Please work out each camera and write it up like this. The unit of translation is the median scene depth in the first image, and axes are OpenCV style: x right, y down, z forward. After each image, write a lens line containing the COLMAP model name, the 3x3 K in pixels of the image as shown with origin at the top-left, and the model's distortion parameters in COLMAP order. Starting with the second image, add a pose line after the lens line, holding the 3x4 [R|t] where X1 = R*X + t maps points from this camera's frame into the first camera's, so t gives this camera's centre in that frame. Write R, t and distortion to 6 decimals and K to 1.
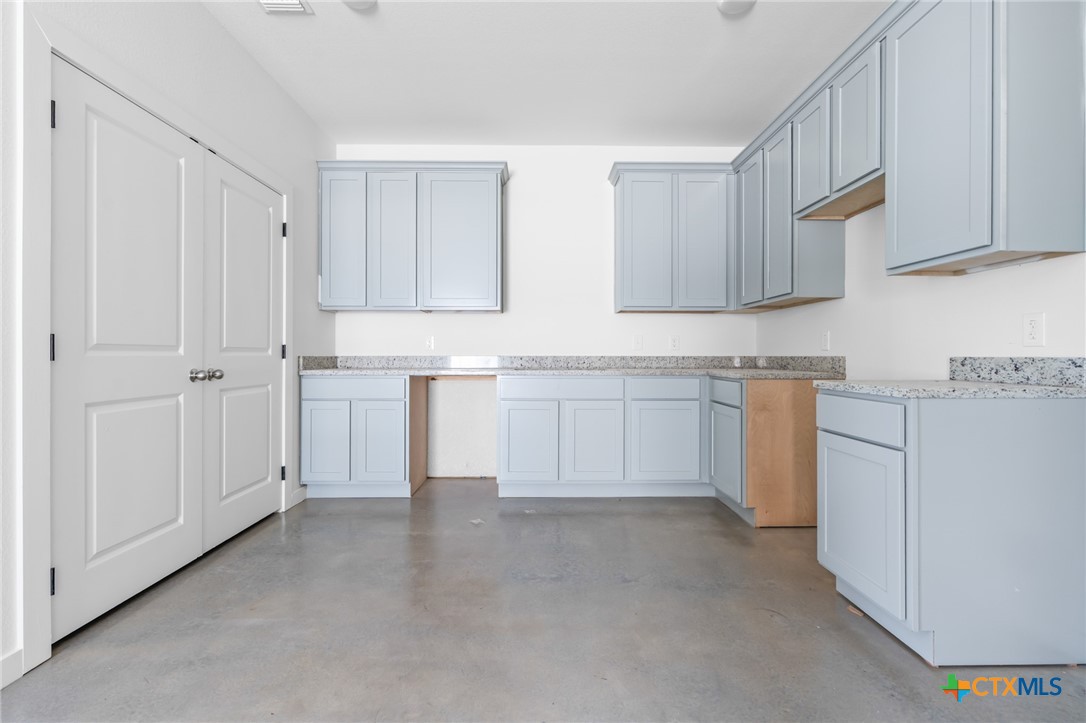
lens RADIAL K [[495.6, 0, 542.3], [0, 495.6, 354.8], [0, 0, 1]] dist [-0.000473, 0.000137]
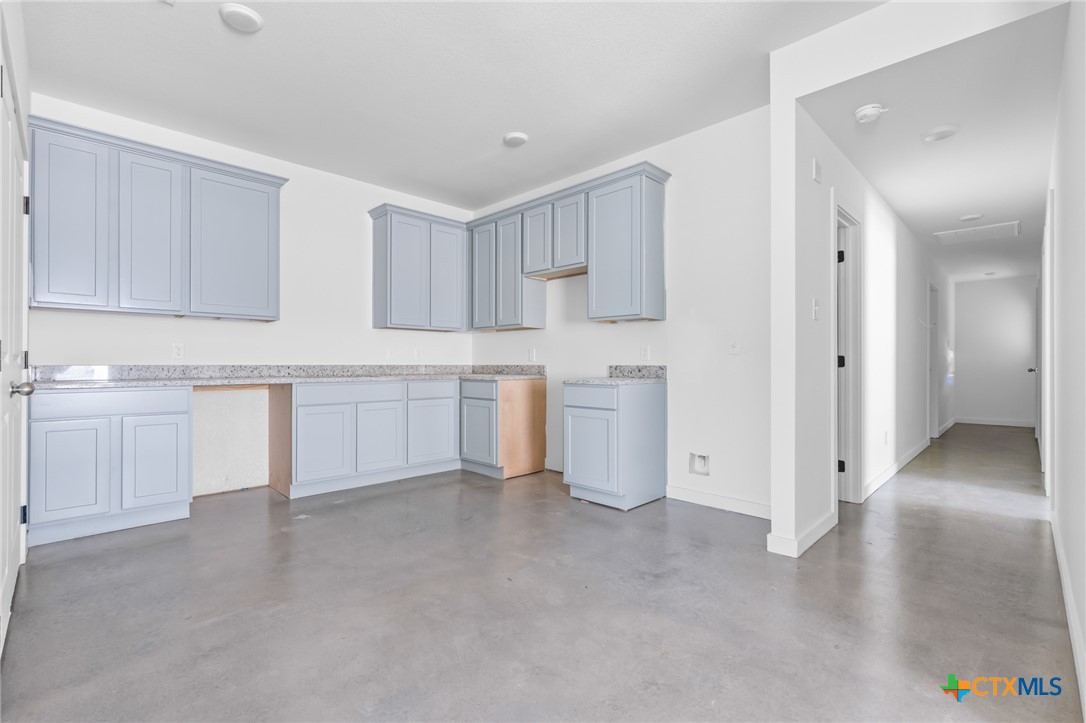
lens RADIAL K [[489.8, 0, 543.0], [0, 489.8, 361.5], [0, 0, 1]] dist [0.000596, 0.000207]
pose [[0.716862, 0.003737, 0.697205, -0.486144], [-0.001101, 0.999990, -0.004227, -0.001573], [-0.697214, 0.002263, 0.716859, -0.135378]]
